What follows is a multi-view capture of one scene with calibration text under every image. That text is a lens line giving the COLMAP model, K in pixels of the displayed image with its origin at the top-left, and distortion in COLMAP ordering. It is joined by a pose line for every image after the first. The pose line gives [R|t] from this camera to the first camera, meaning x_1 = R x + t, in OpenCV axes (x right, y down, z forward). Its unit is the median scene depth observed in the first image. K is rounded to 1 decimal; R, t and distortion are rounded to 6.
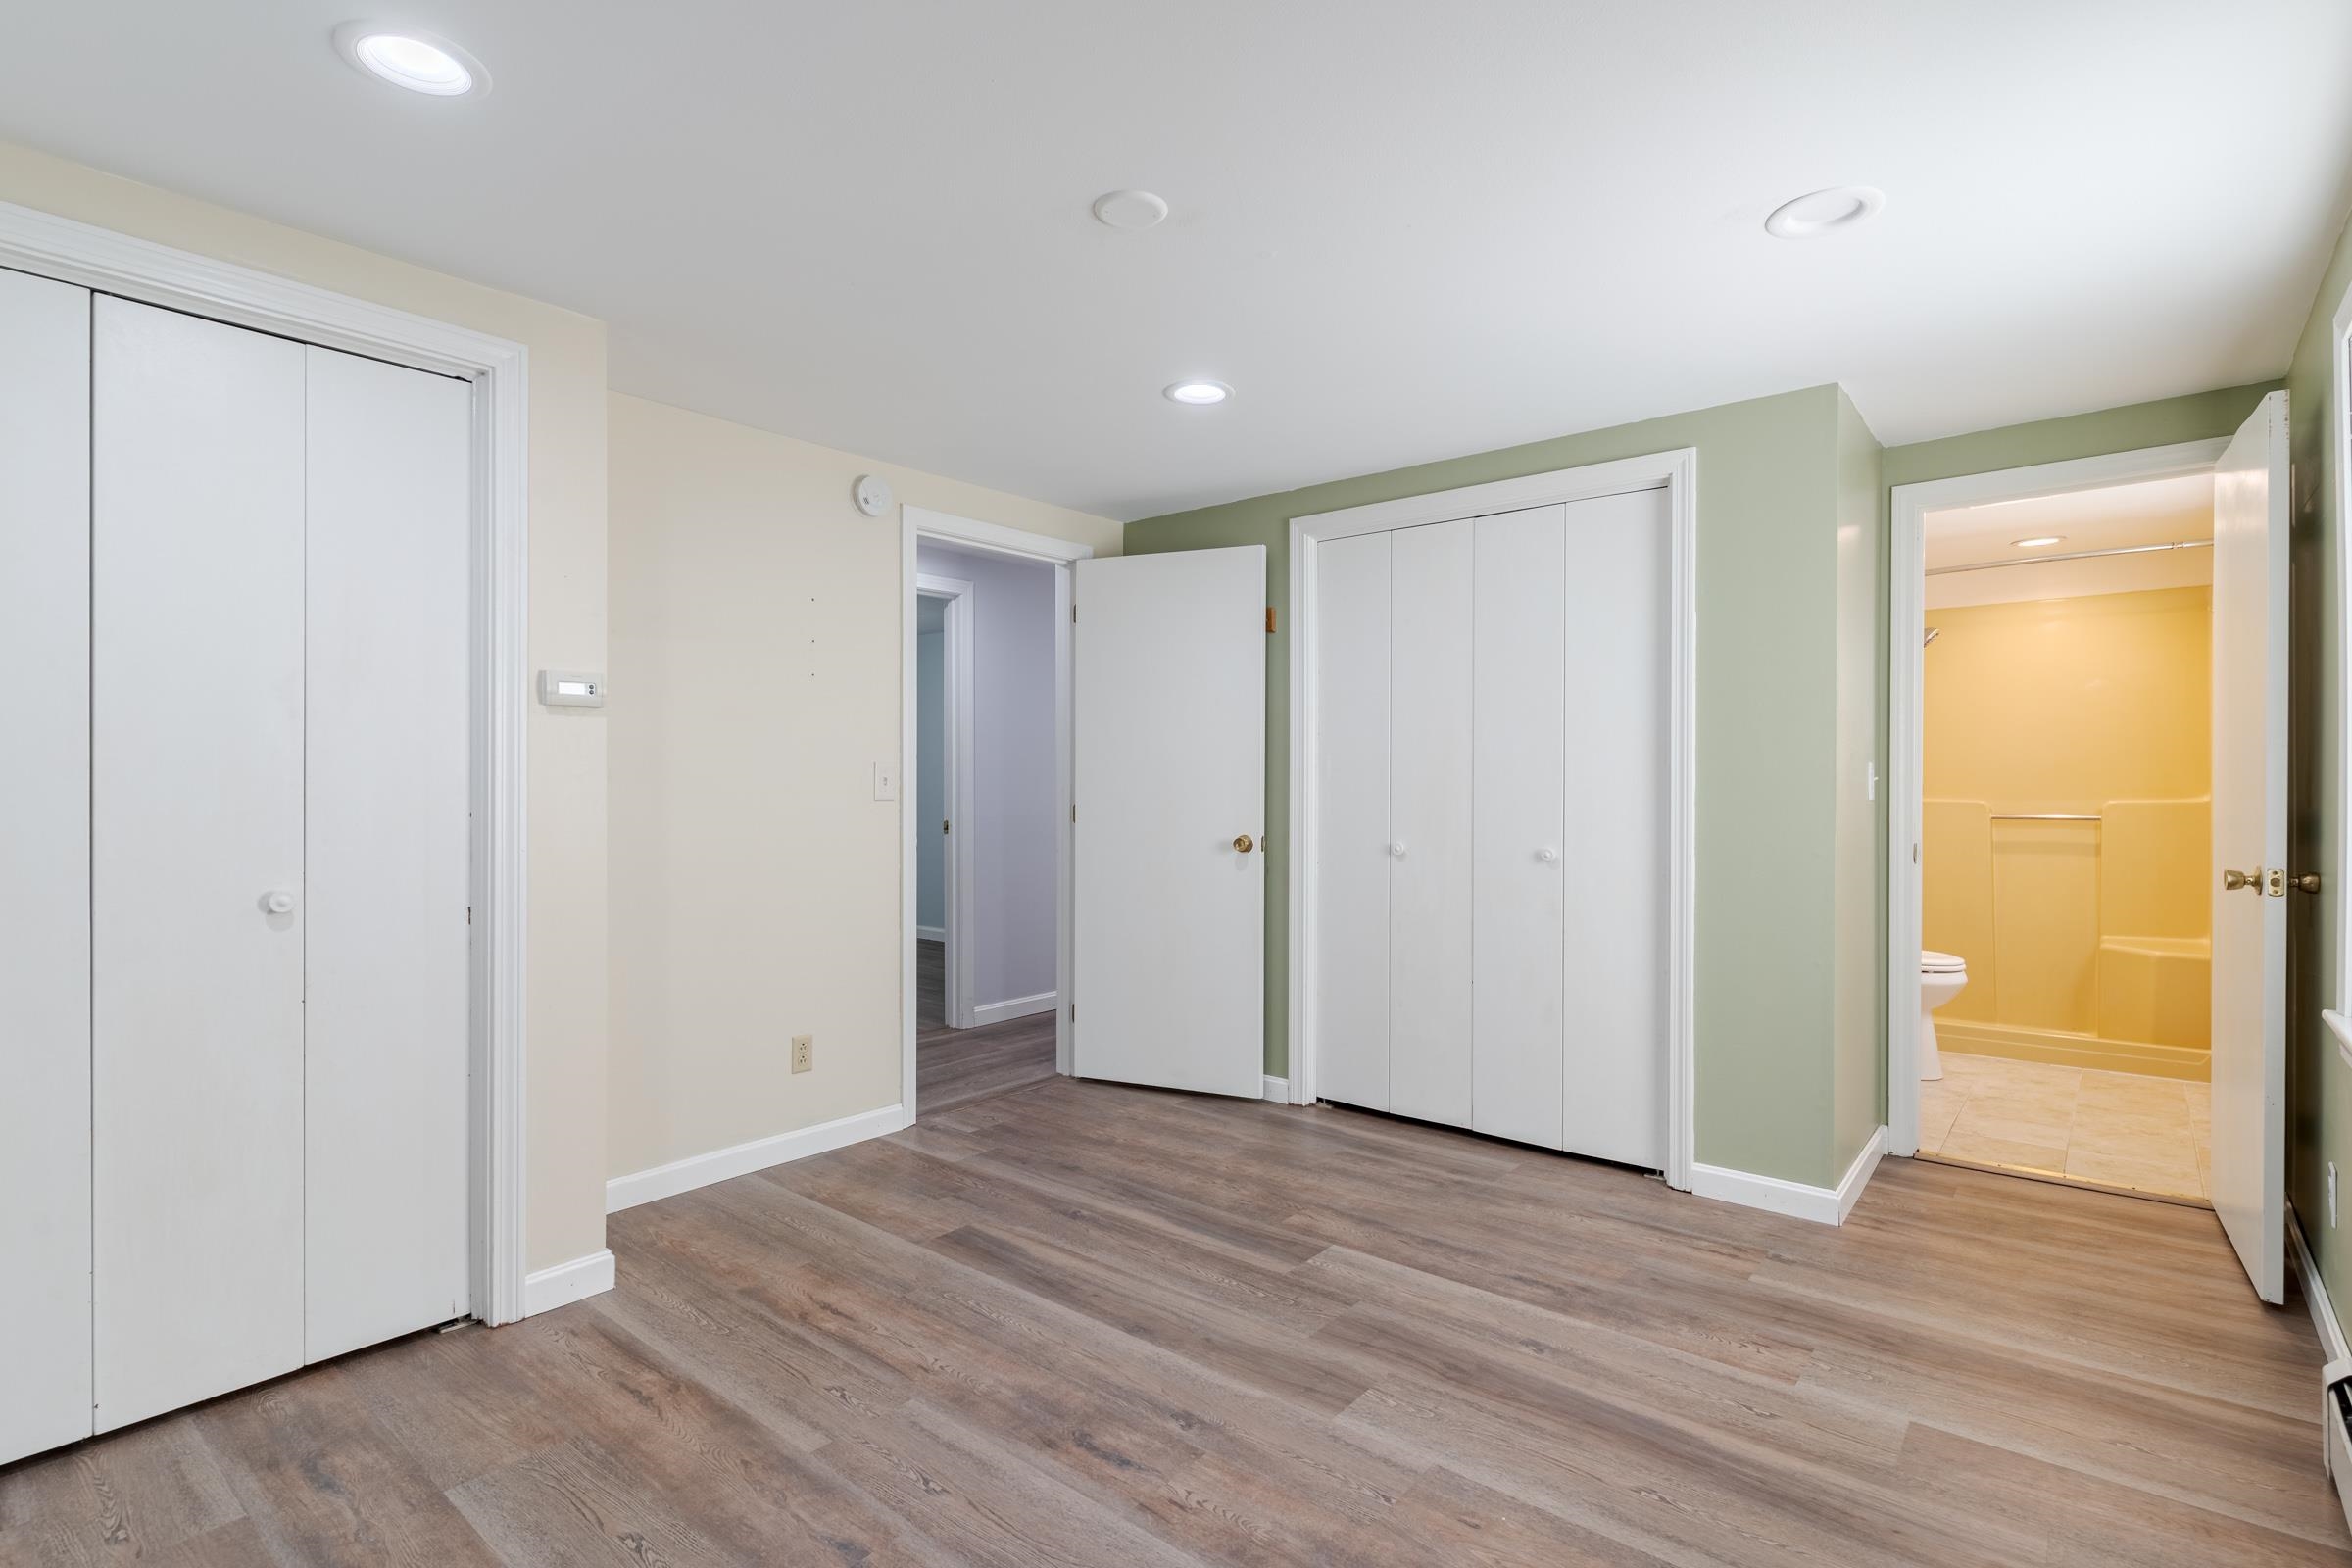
lens RADIAL K [[1126.3, 0, 1185.7], [0, 1126.3, 783.3], [0, 0, 1]] dist [0.000831, -0.001100]
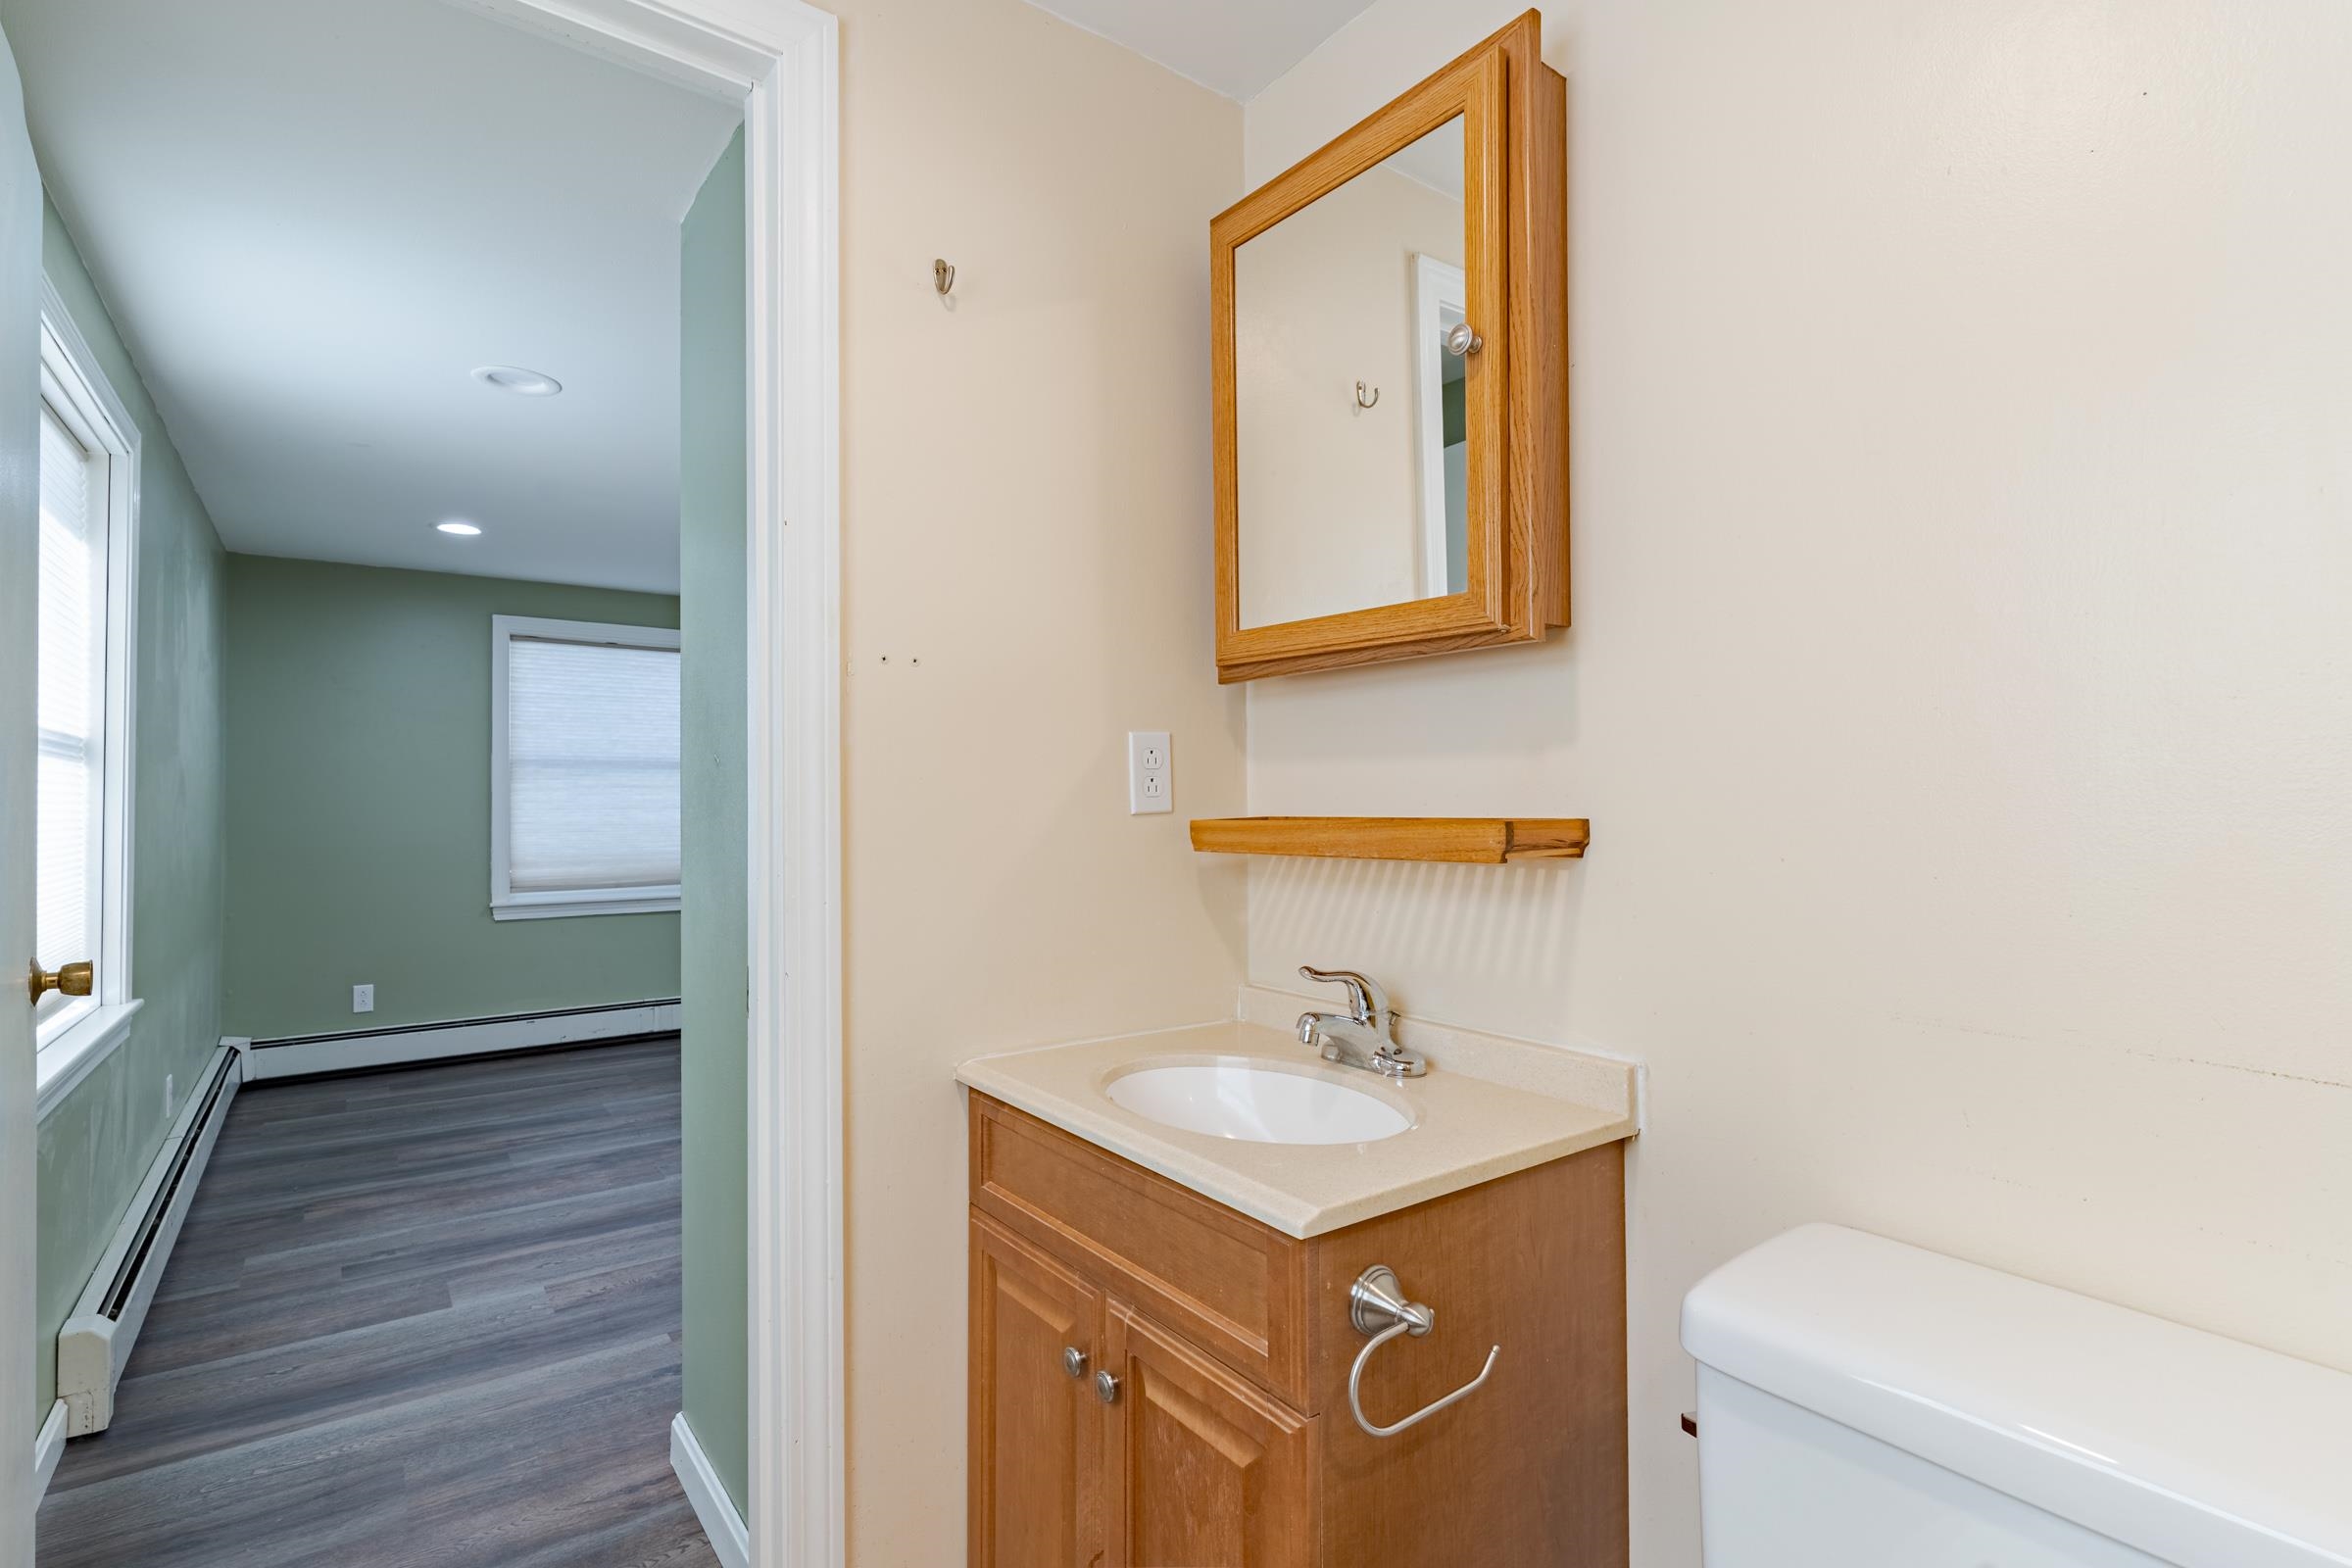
lens RADIAL K [[1126.3, 0, 1169.6], [0, 1126.3, 794.3], [0, 0, 1]] dist [0.000831, -0.001100]
pose [[-0.246191, -0.000332, -0.969221, 1.625083], [0.008208, 0.999963, -0.002428, -0.008722], [0.969187, -0.008553, -0.246179, 2.036966]]
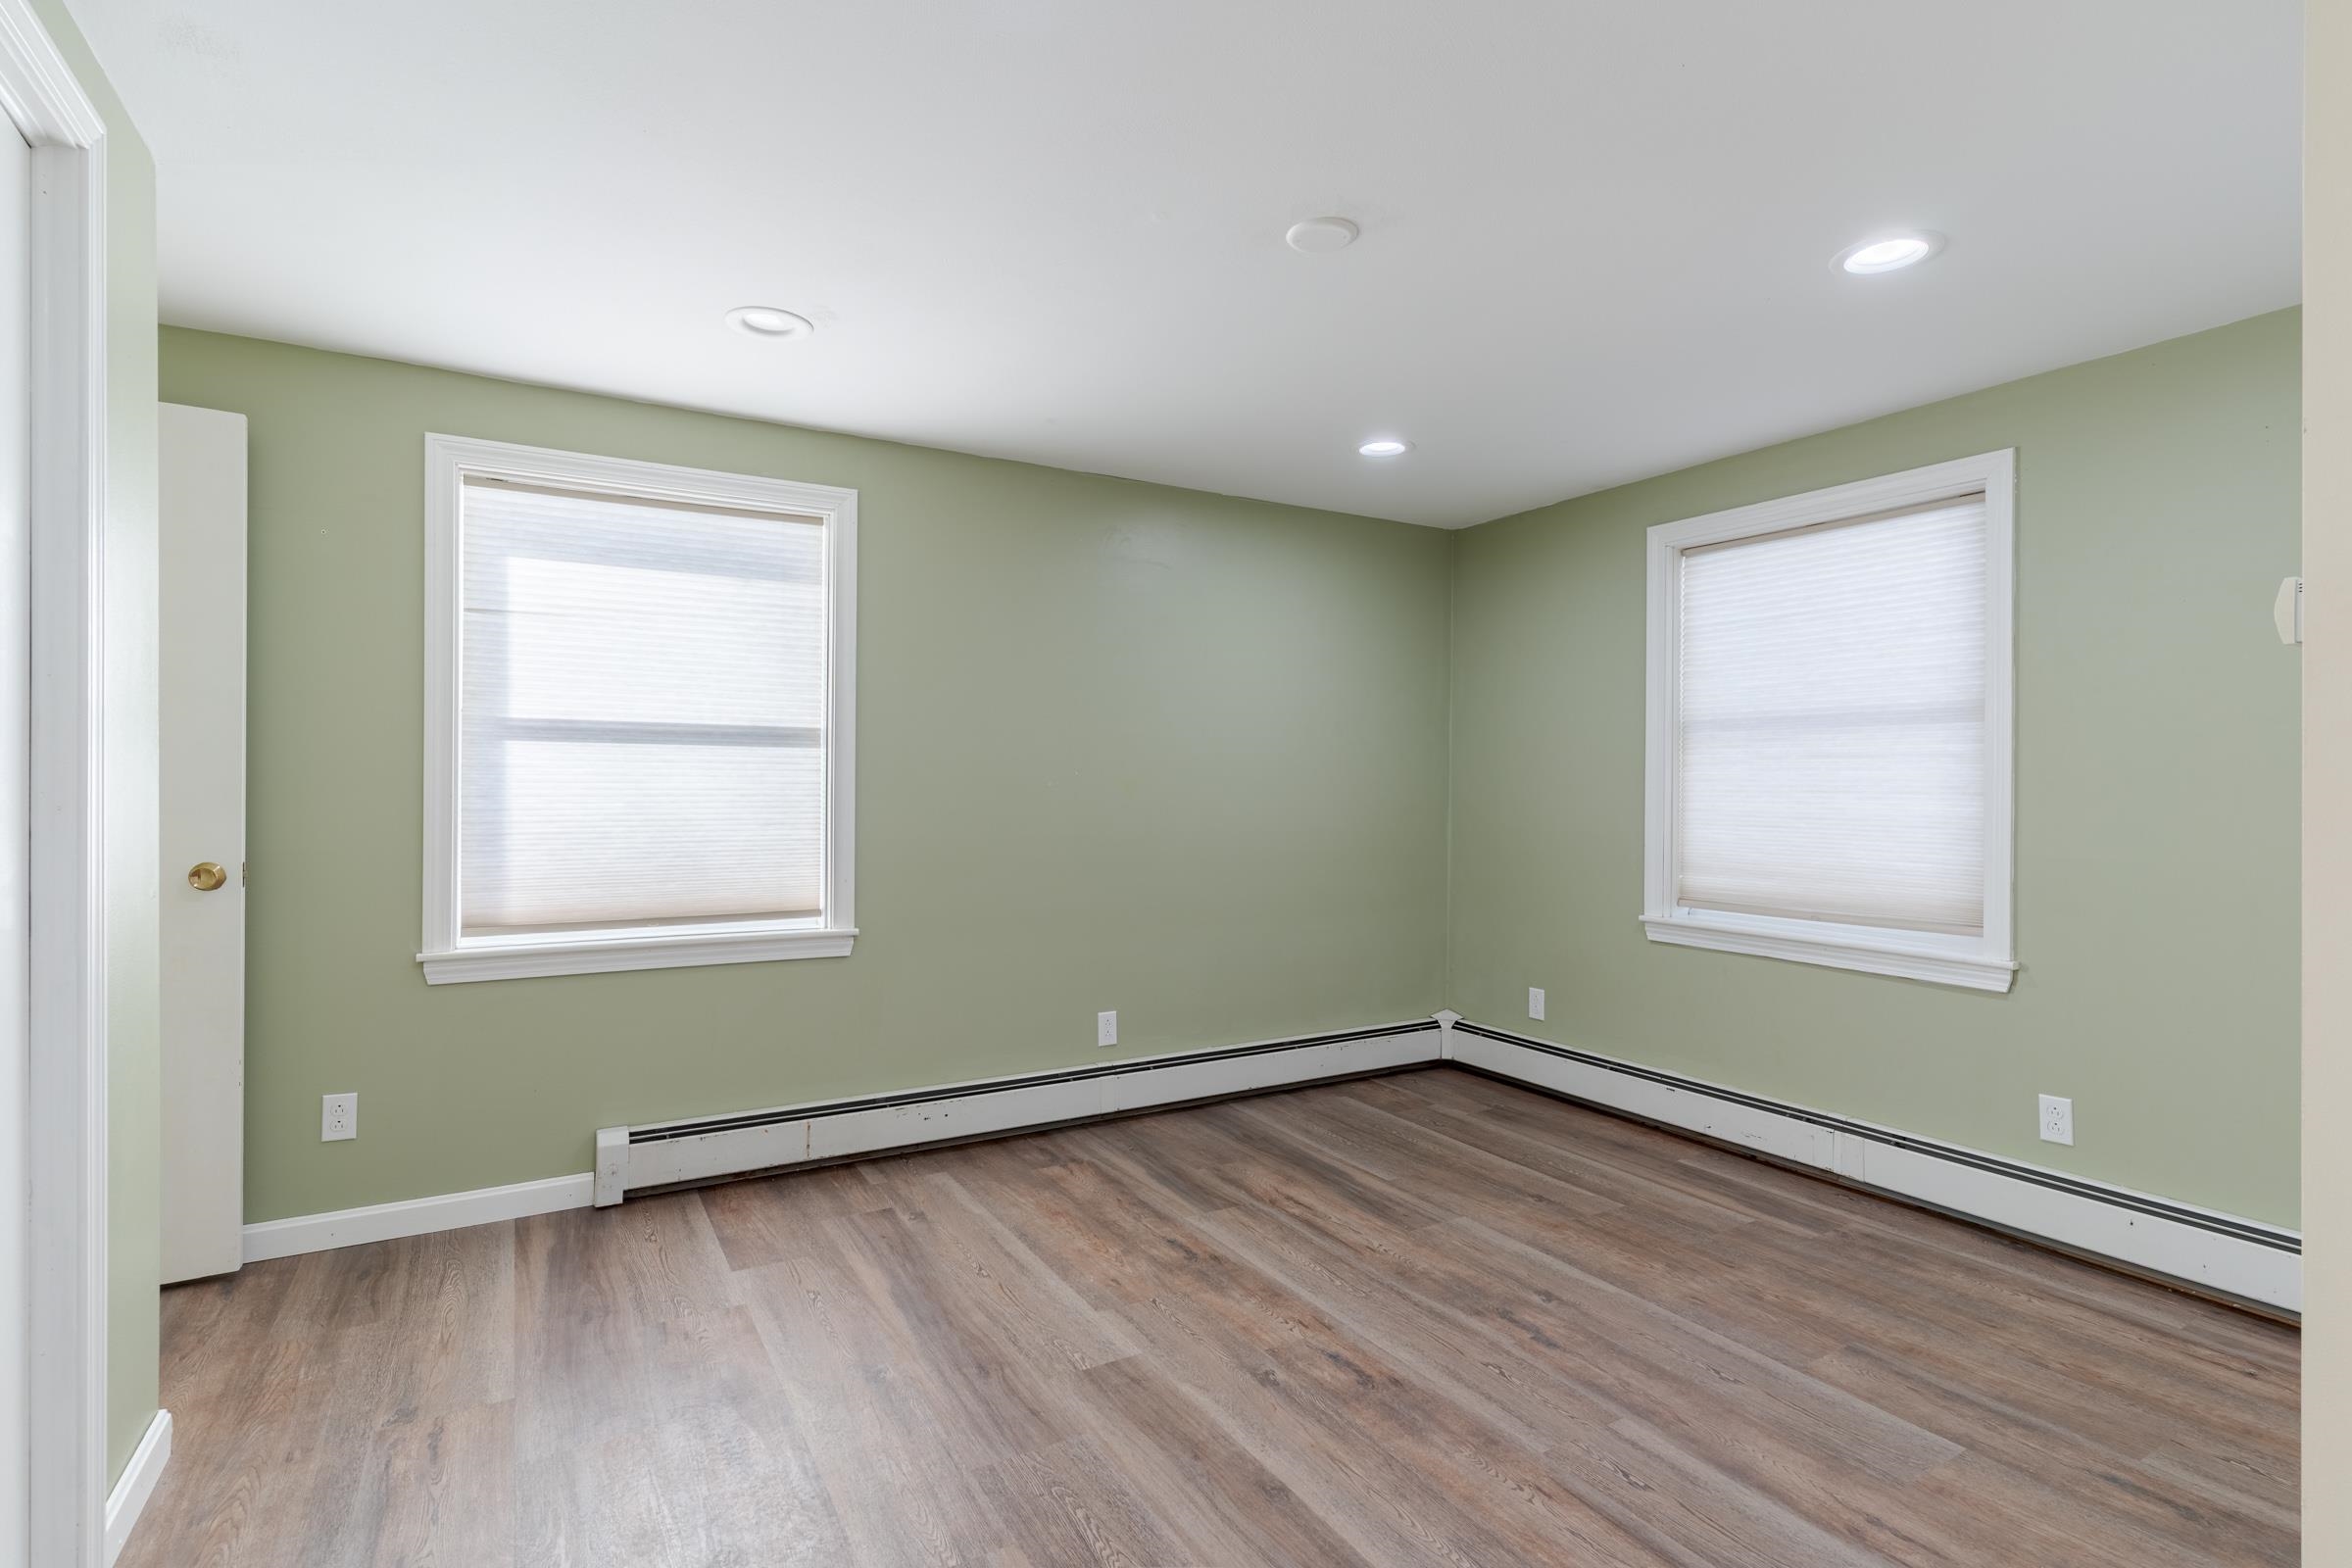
lens RADIAL K [[1126.3, 0, 1183.1], [0, 1126.3, 786.7], [0, 0, 1]] dist [0.000831, -0.001100]
pose [[-0.941836, -0.005133, 0.336034, -0.274087], [-0.004352, 0.999986, 0.003078, -0.002011], [-0.336045, 0.001436, -0.941845, 1.977253]]
